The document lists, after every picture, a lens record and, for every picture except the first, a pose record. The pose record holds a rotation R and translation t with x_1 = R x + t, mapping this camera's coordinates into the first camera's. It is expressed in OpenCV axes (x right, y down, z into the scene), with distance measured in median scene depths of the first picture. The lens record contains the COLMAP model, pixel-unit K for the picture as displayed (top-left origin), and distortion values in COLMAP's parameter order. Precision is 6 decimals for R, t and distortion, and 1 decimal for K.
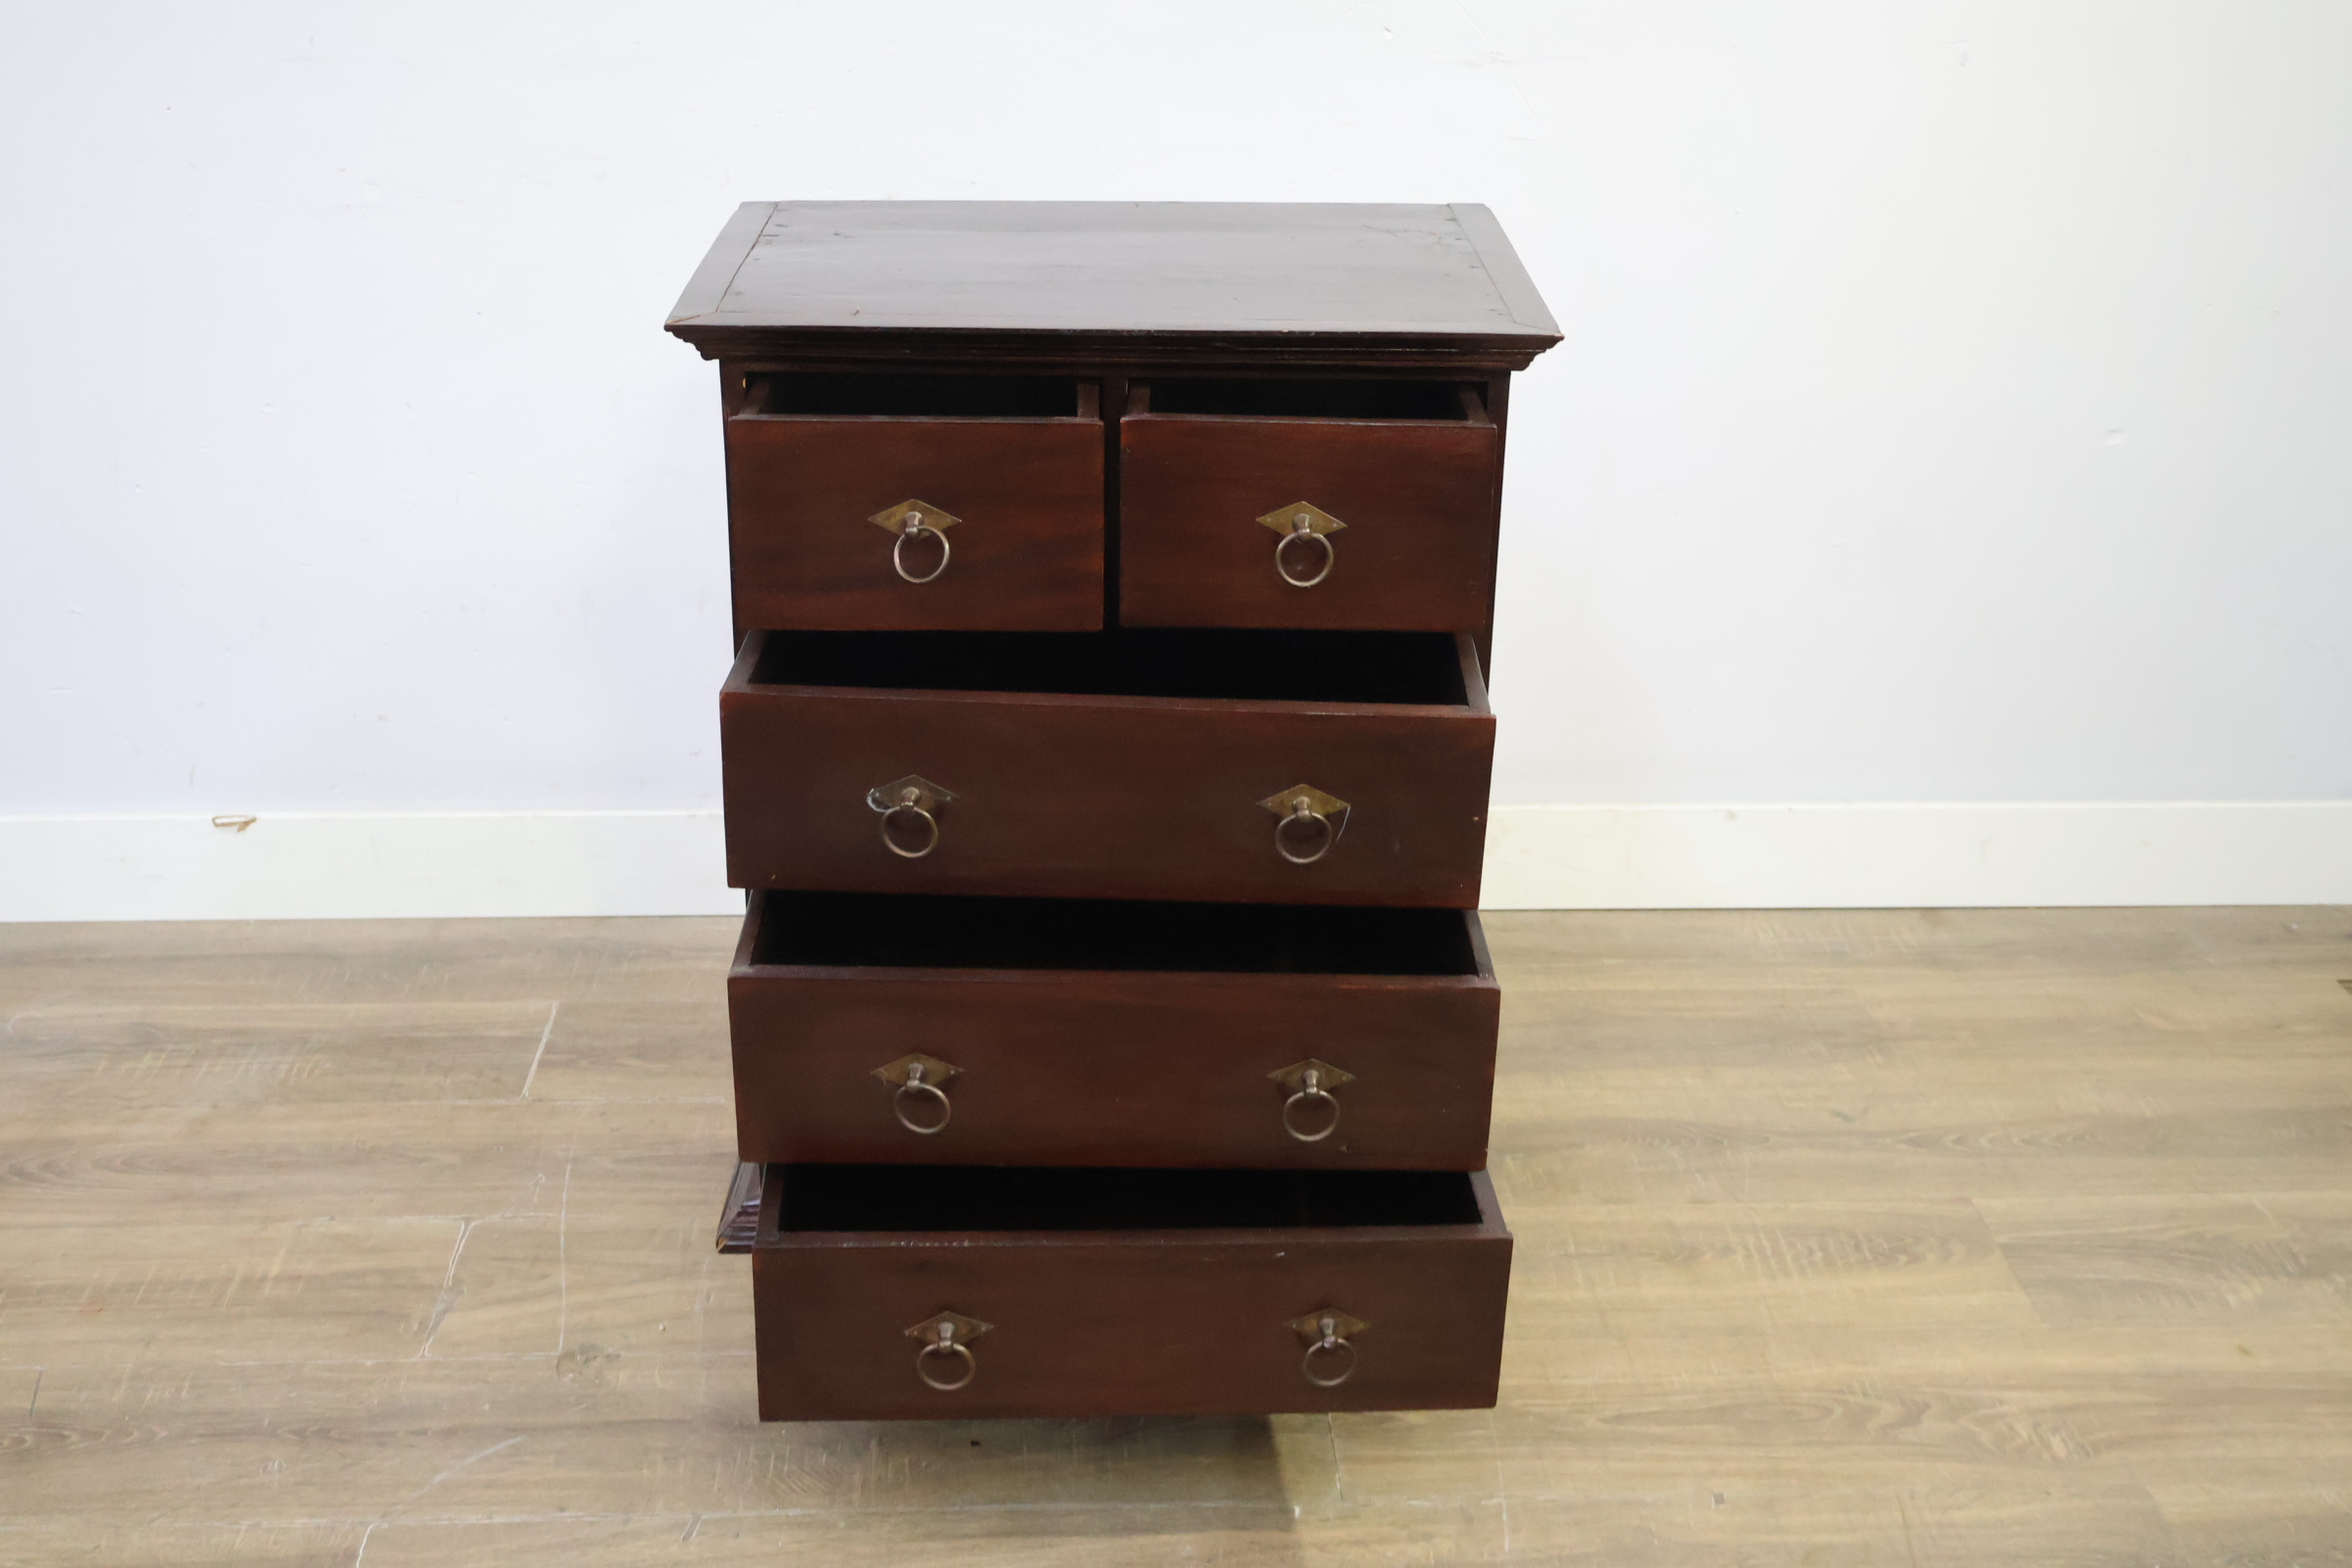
lens RADIAL K [[2725.6, 0, 1169.2], [0, 2725.6, 786.9], [0, 0, 1]] dist [0.005324, 0.000000]
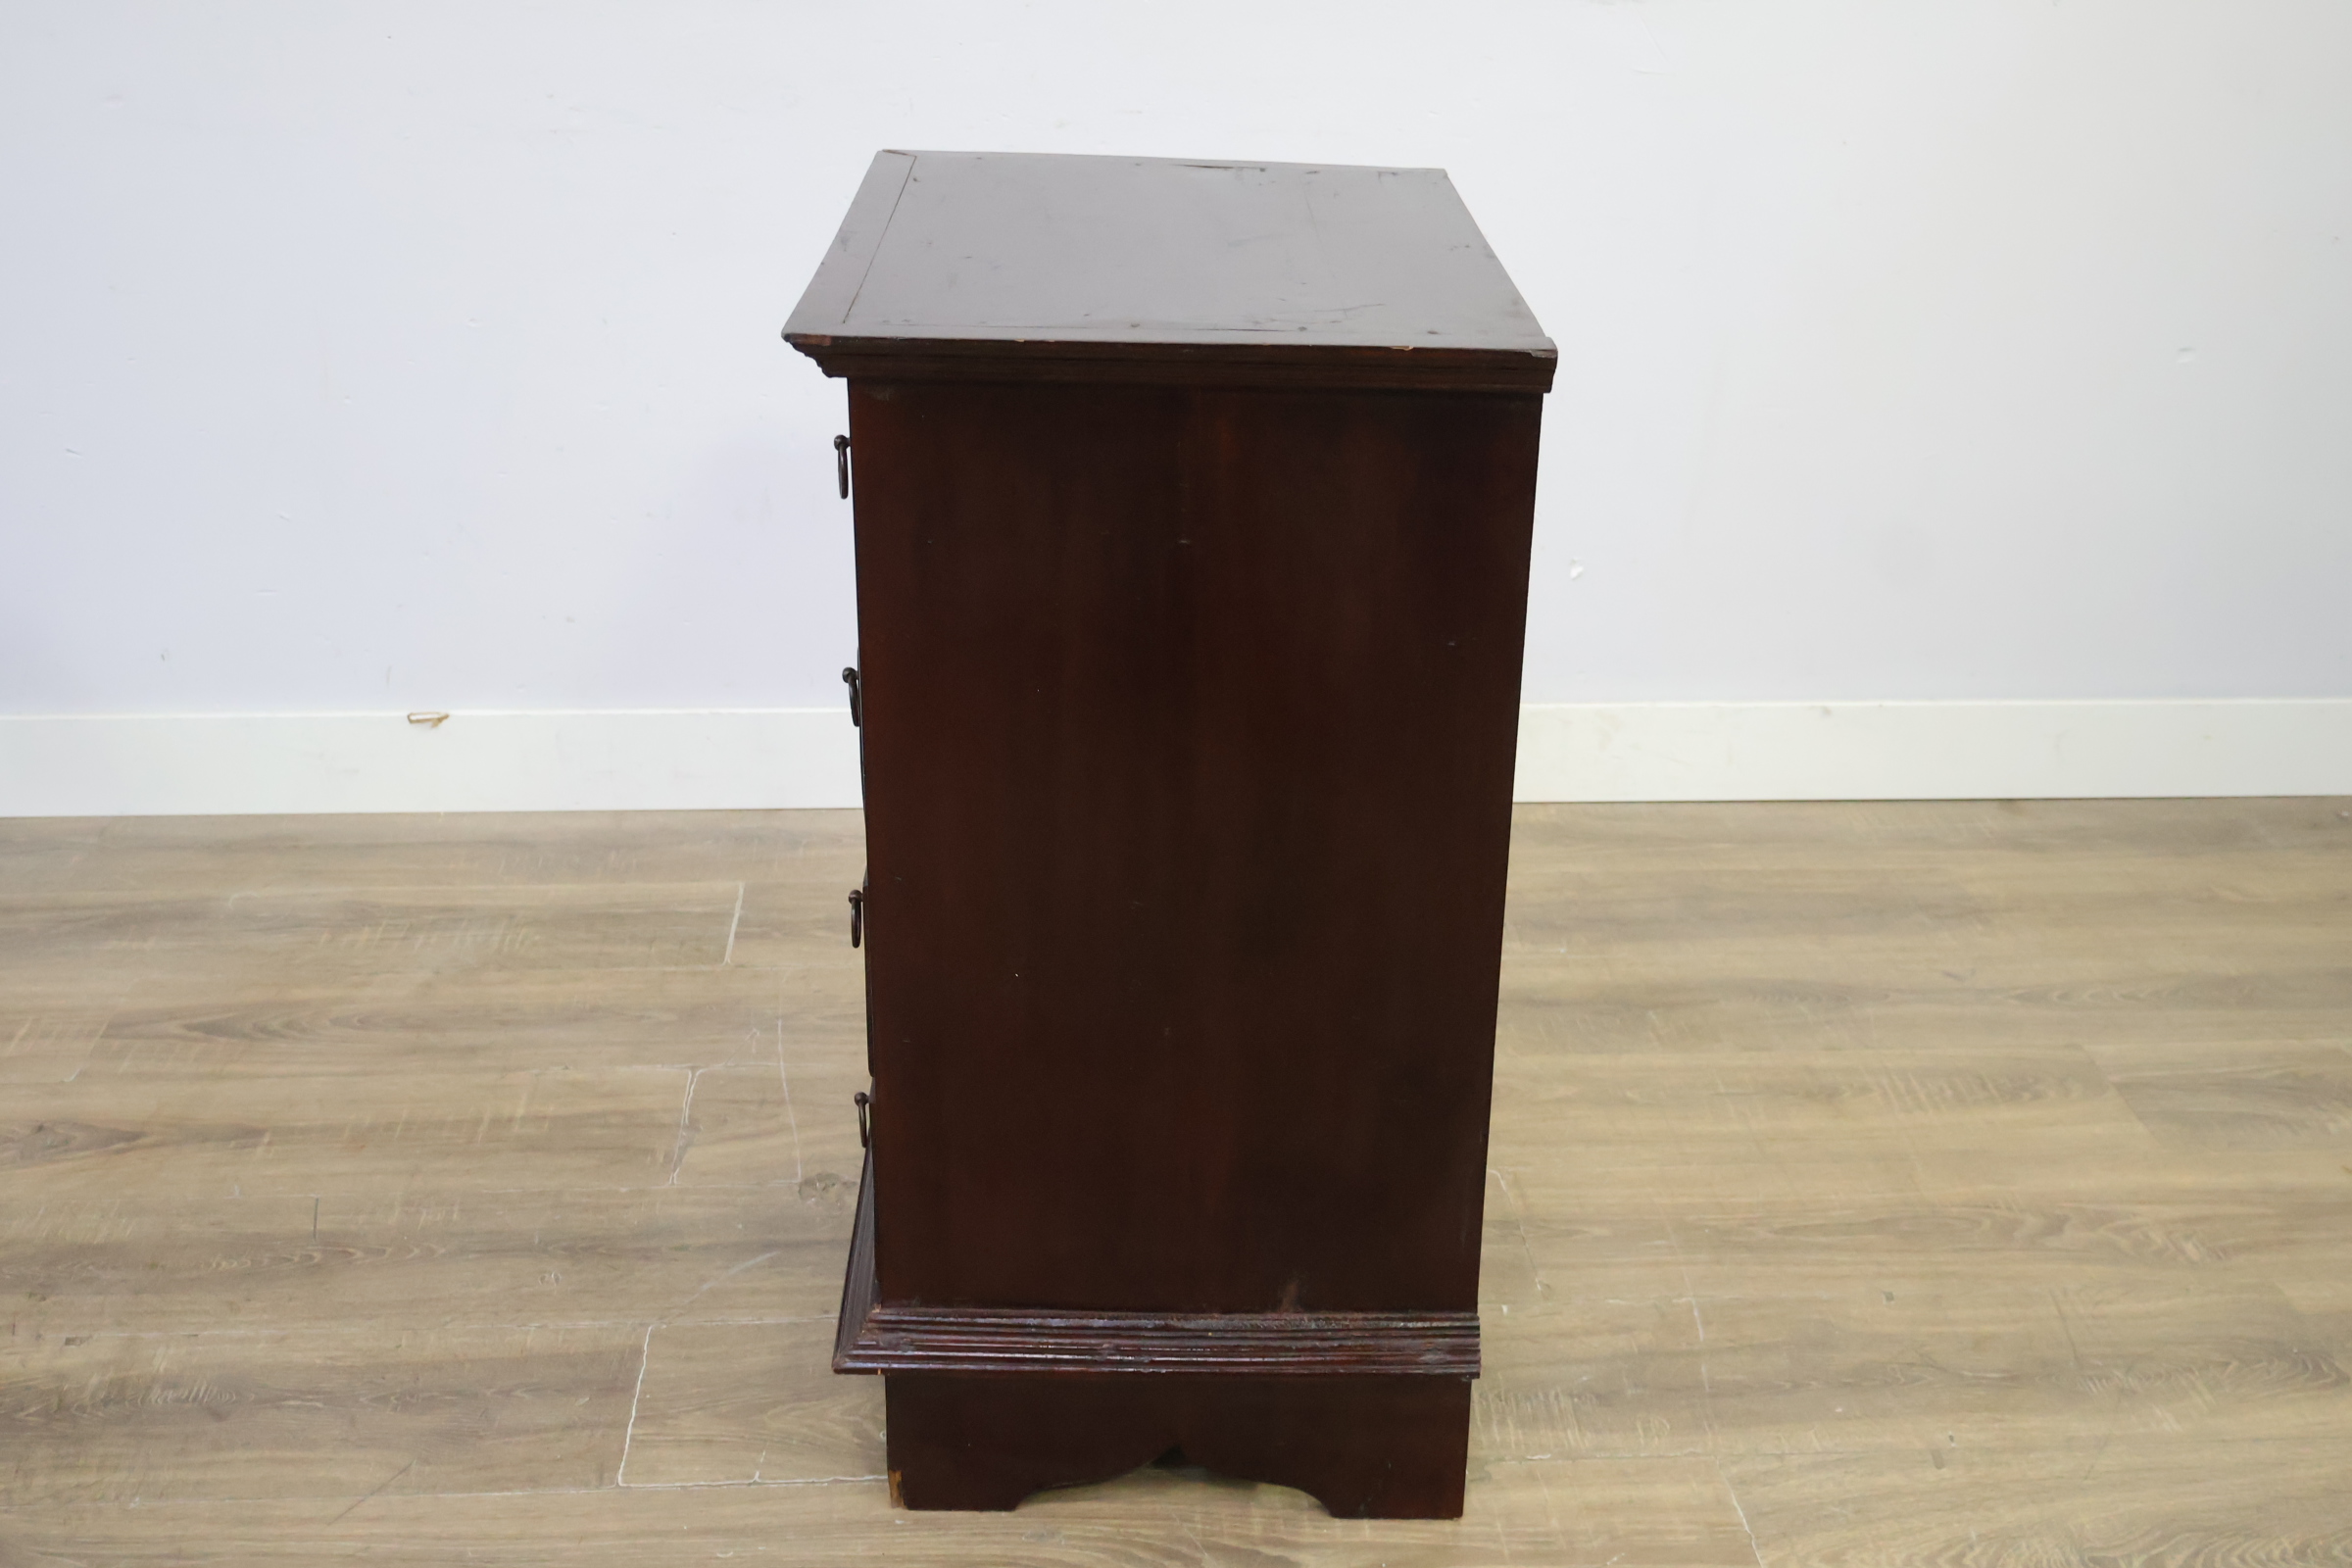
lens RADIAL K [[2634.0, 0, 1176.3], [0, 2634.0, 781.9], [0, 0, 1]] dist [0.003725, 0.000000]
pose [[0.999714, -0.003021, 0.023713, -0.092373], [0.003105, 0.999989, -0.003533, 0.050889], [-0.023703, 0.003606, 0.999713, -0.037969]]
